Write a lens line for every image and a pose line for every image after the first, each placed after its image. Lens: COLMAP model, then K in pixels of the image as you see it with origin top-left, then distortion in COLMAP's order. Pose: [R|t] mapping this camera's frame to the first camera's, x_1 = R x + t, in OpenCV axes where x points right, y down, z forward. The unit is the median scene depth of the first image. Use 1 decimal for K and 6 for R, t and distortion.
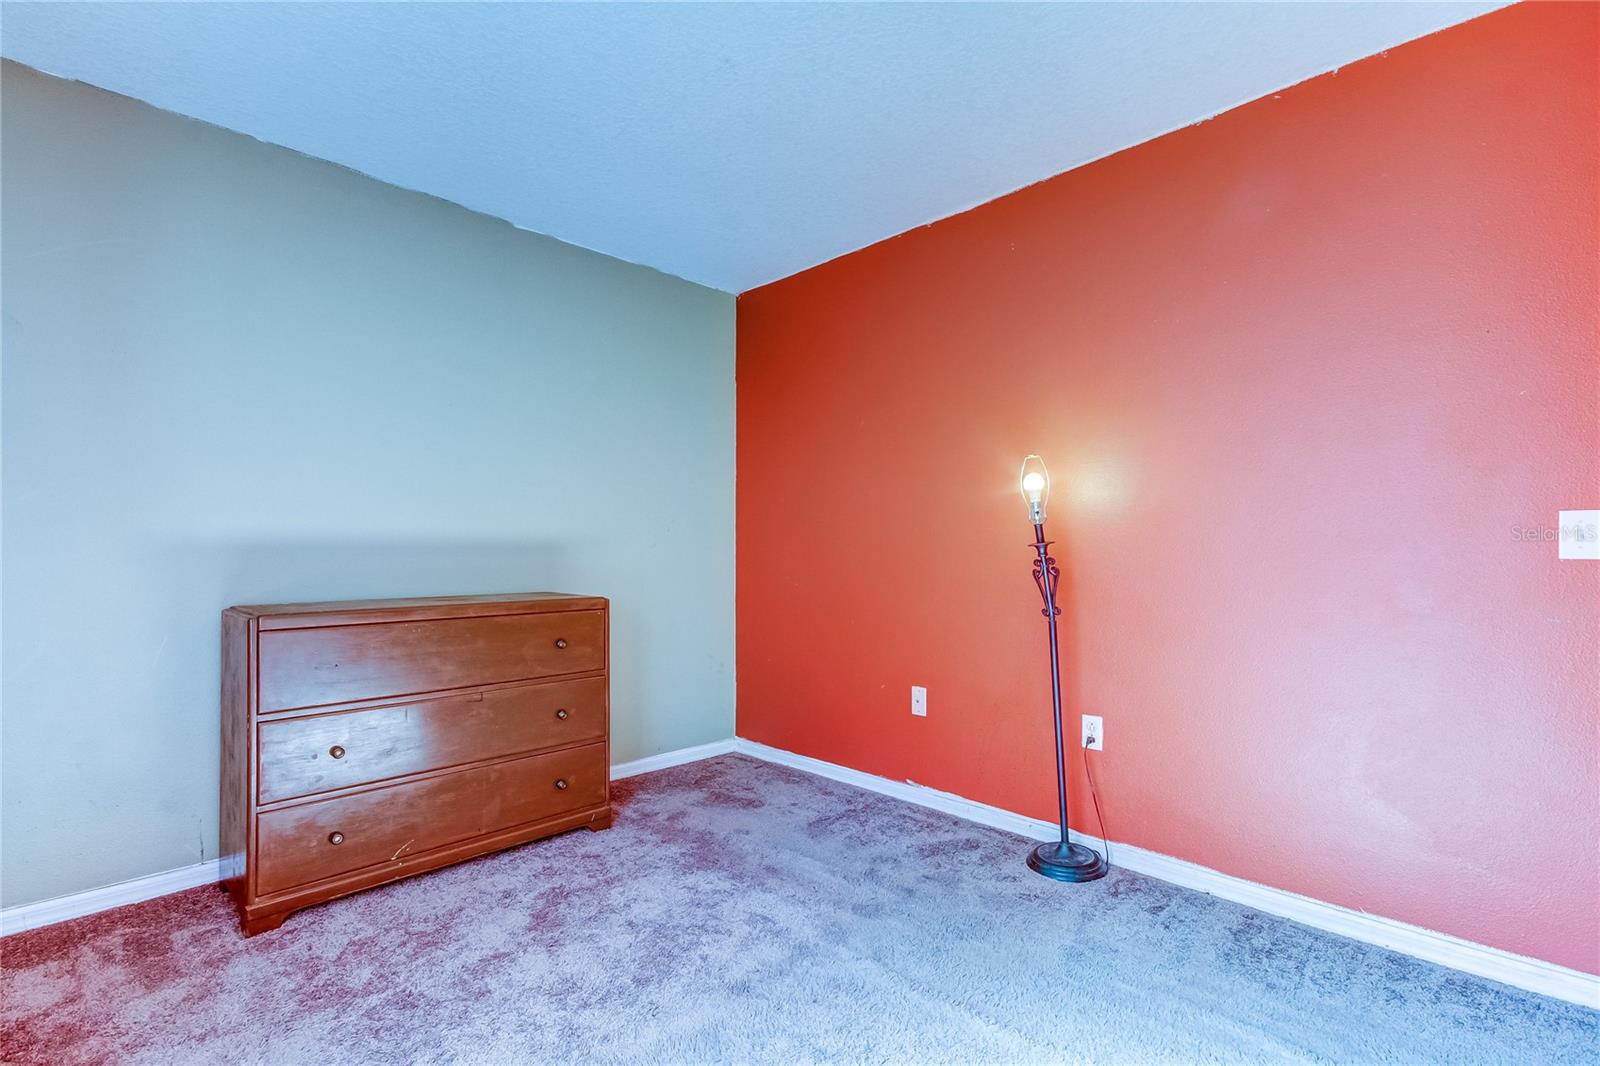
lens RADIAL K [[759.1, 0, 802.5], [0, 759.1, 539.9], [0, 0, 1]] dist [0.021077, -0.002506]
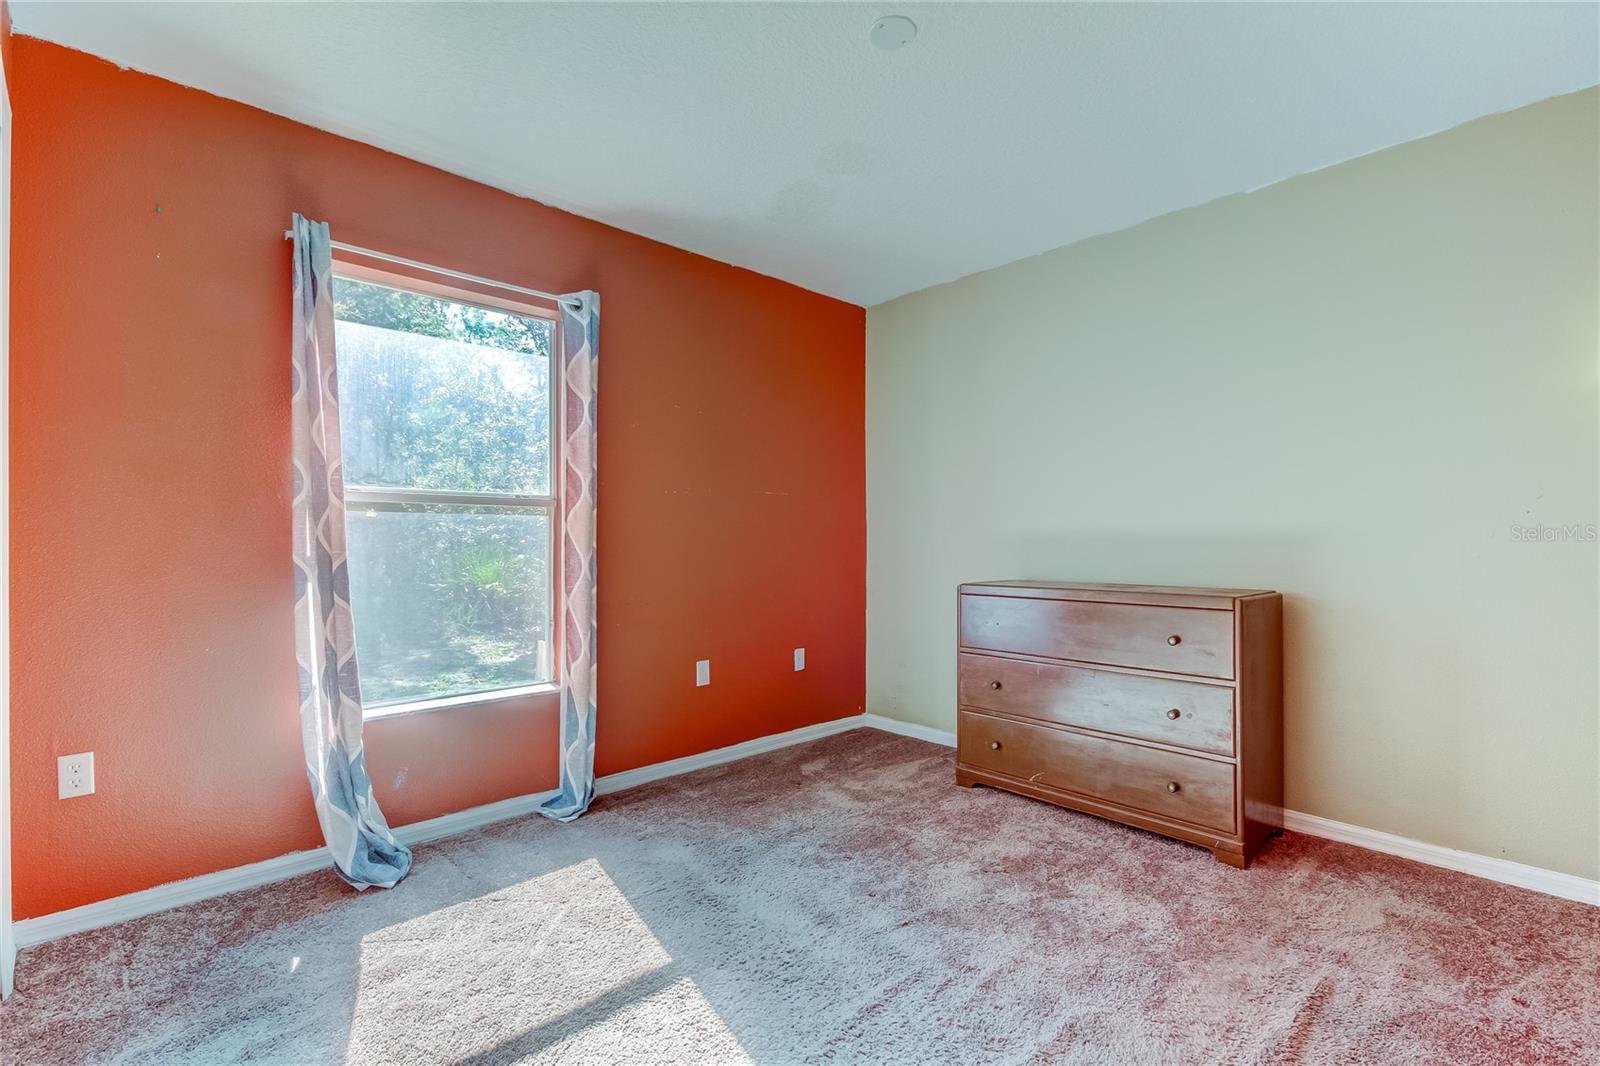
lens RADIAL K [[759.1, 0, 802.0], [0, 759.1, 539.4], [0, 0, 1]] dist [0.021077, -0.002506]
pose [[-0.001121, 0.025491, -0.999674, 0.709179], [0.006324, 0.999655, 0.025483, -0.029980], [0.999979, -0.006293, -0.001281, 0.569845]]
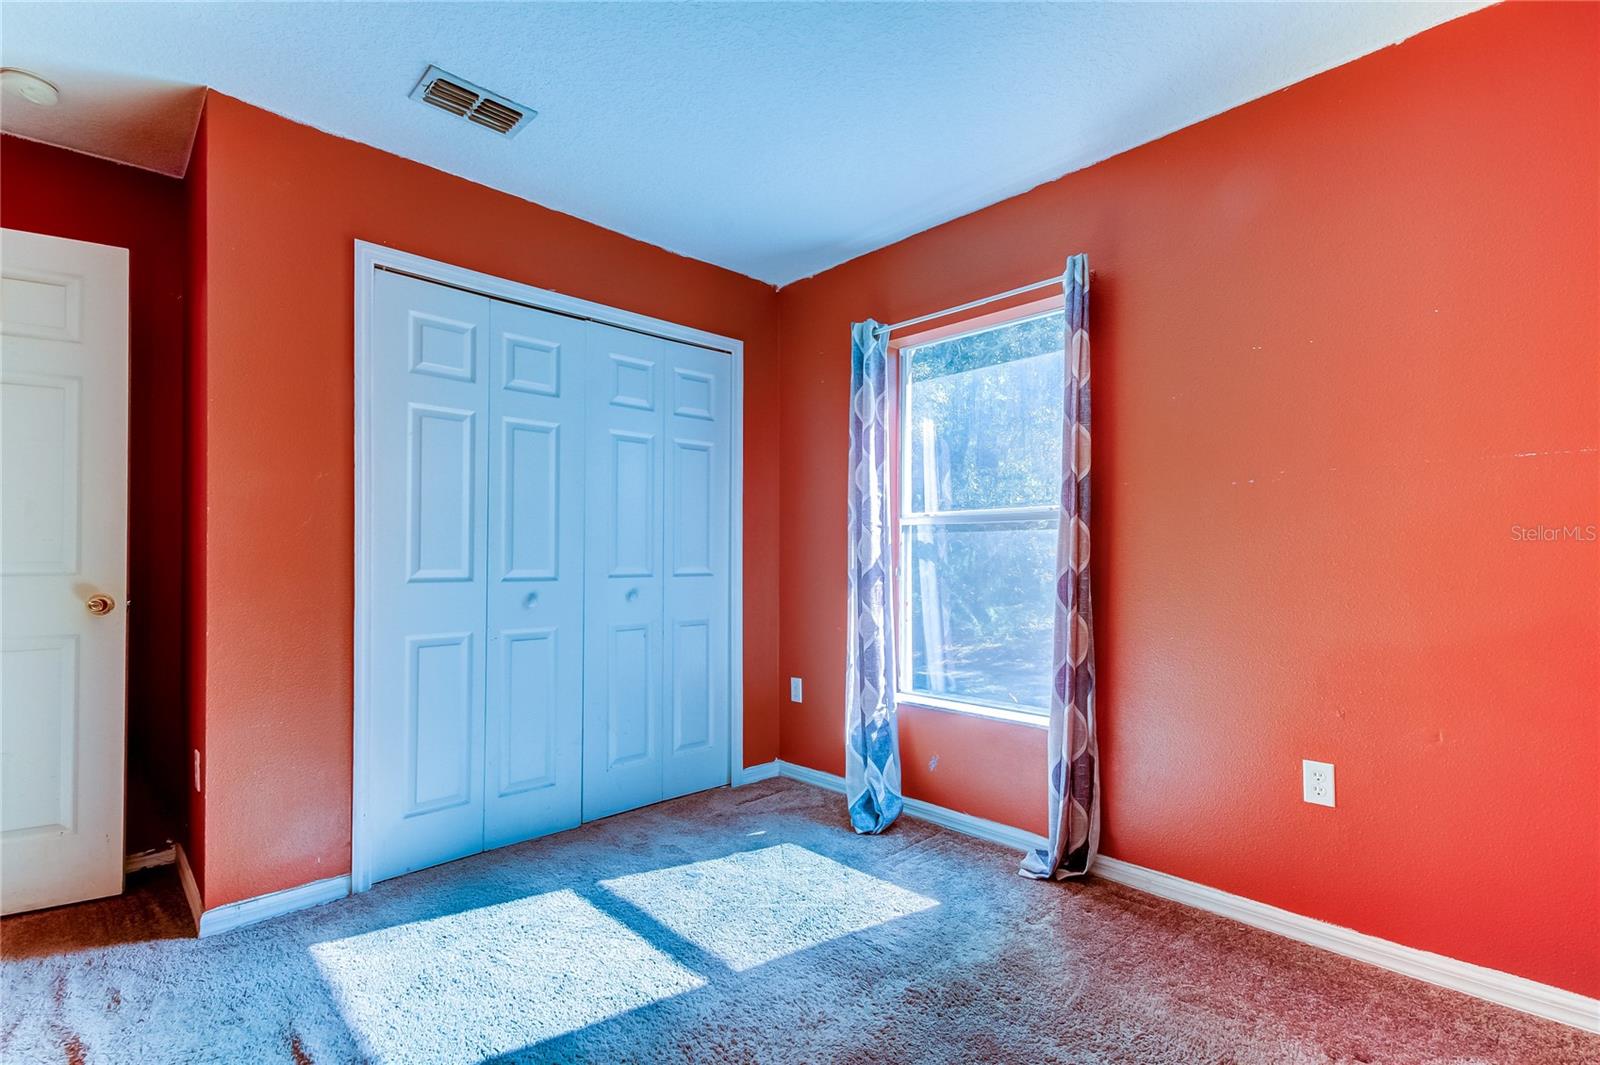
lens RADIAL K [[759.1, 0, 796.4], [0, 759.1, 539.3], [0, 0, 1]] dist [0.021077, -0.002506]
pose [[-0.999898, 0.001487, -0.014183, -0.081868], [0.001952, 0.999460, -0.032806, 0.013259], [0.014126, -0.032830, -0.999361, 1.191857]]
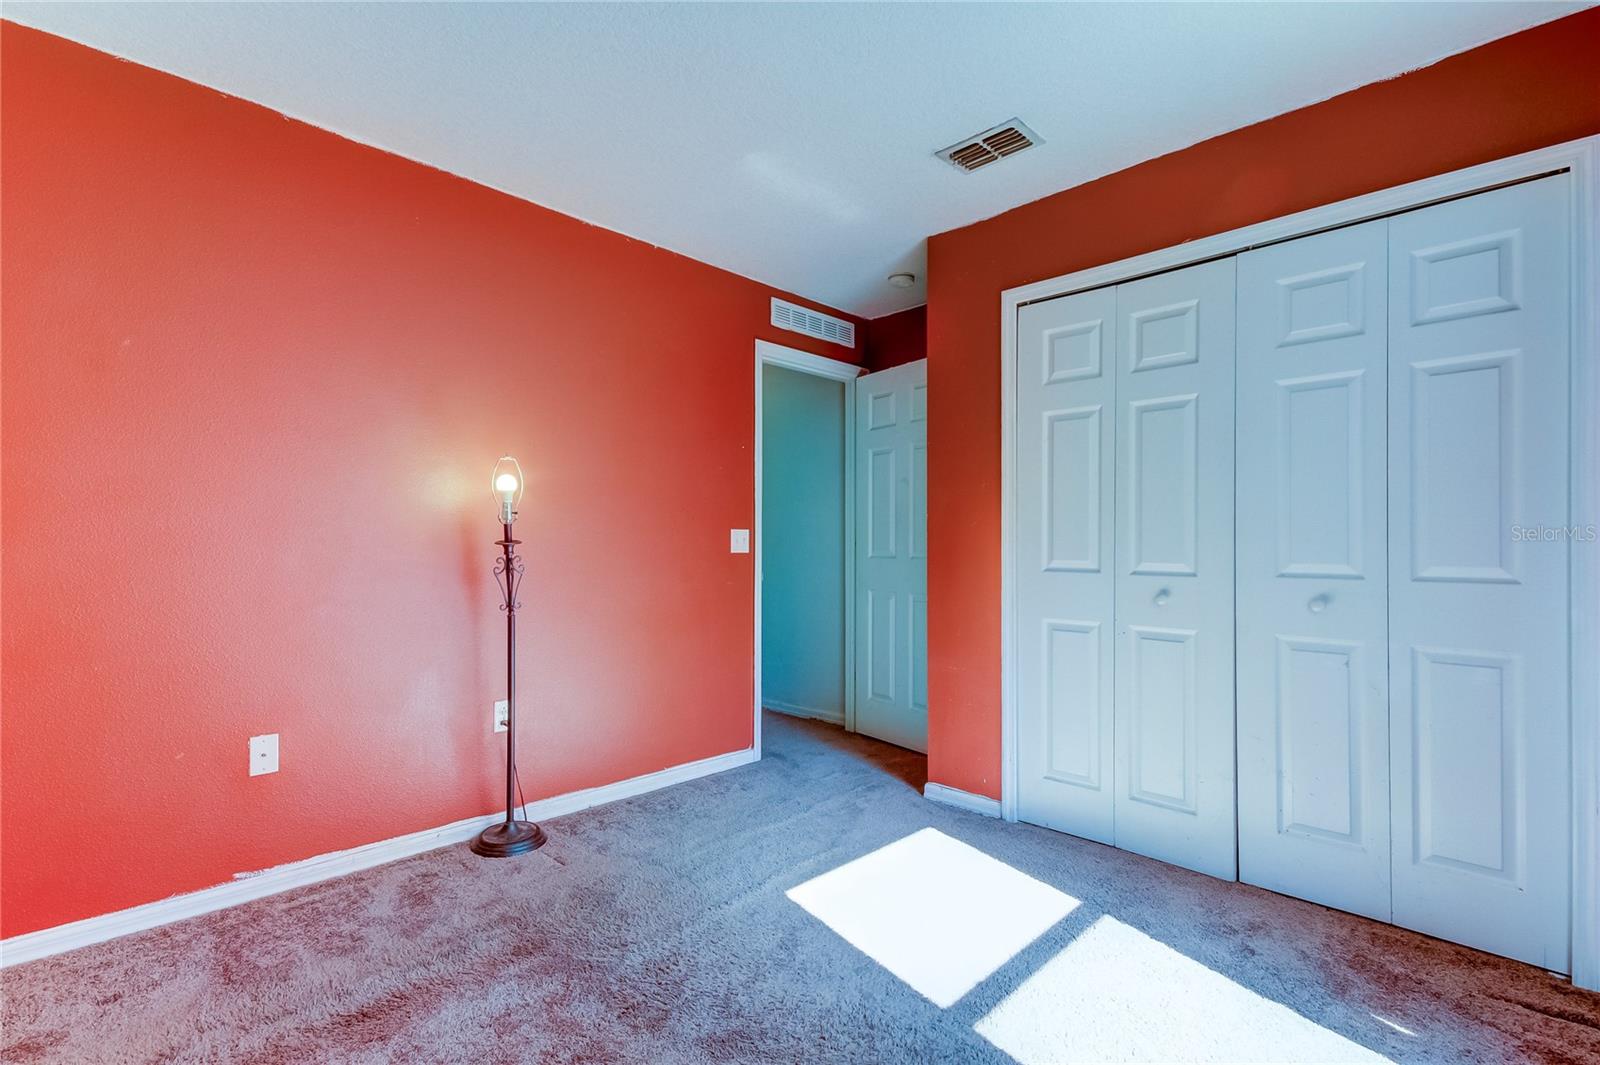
lens RADIAL K [[759.1, 0, 795.4], [0, 759.1, 533.2], [0, 0, 1]] dist [0.021077, -0.002506]
pose [[-0.022754, 0.019306, 0.999555, -0.698454], [-0.013246, 0.999720, -0.019611, 0.007107], [-0.999653, -0.013686, -0.022492, 0.590703]]
